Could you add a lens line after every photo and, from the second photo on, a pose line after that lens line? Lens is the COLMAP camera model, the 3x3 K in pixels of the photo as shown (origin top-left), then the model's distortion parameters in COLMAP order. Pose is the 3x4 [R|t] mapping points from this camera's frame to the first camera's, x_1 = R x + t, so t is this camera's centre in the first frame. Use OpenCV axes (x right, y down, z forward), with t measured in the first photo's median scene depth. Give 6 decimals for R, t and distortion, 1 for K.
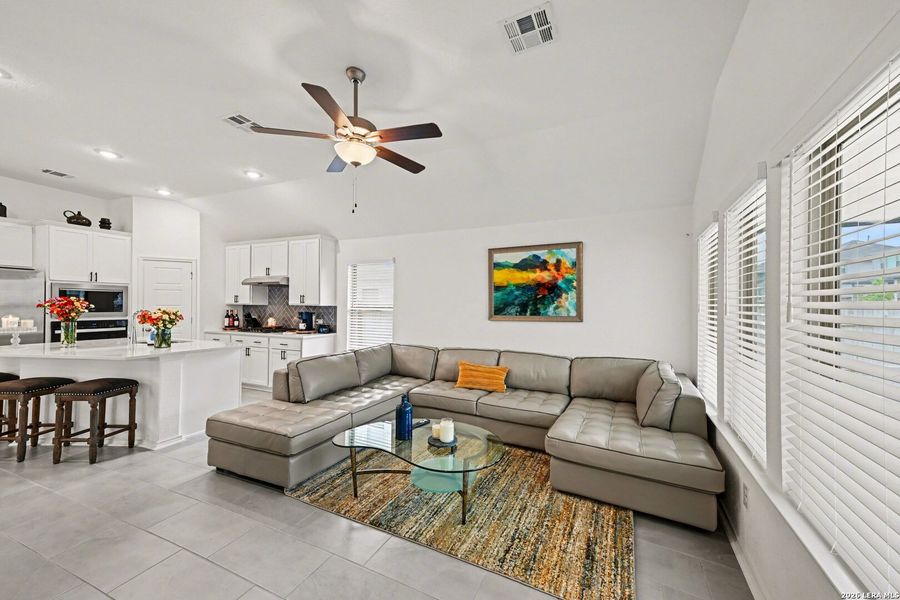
lens RADIAL K [[343.5, 0, 472.8], [0, 343.5, 303.1], [0, 0, 1]] dist [0.002800, 0.000175]
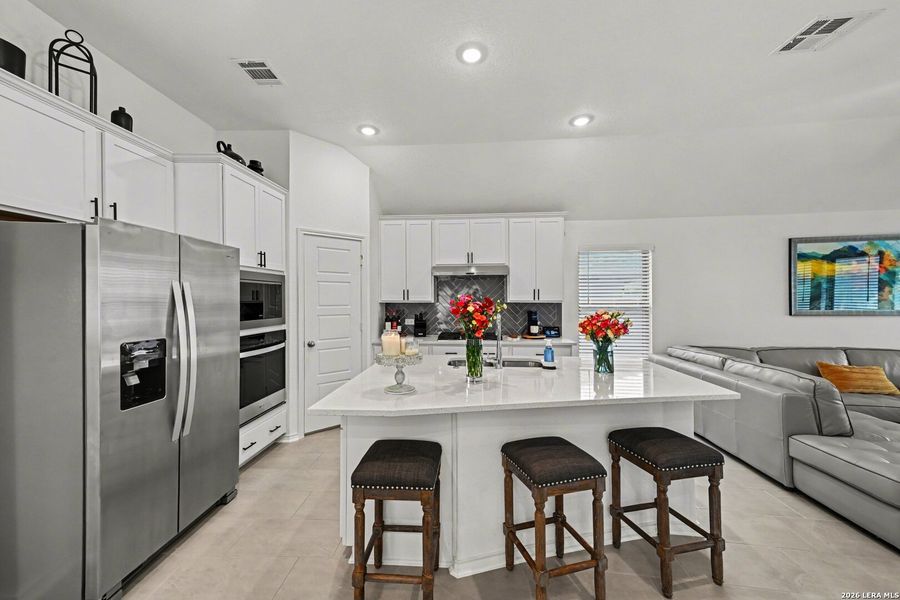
lens RADIAL K [[311.9, 0, 447.0], [0, 311.9, 299.2], [0, 0, 1]] dist [0.001479, 0.000212]
pose [[0.955222, -0.011914, 0.295649, -0.894740], [0.009264, 0.999903, 0.010363, -0.009648], [-0.295744, -0.007161, 0.955240, 0.390907]]
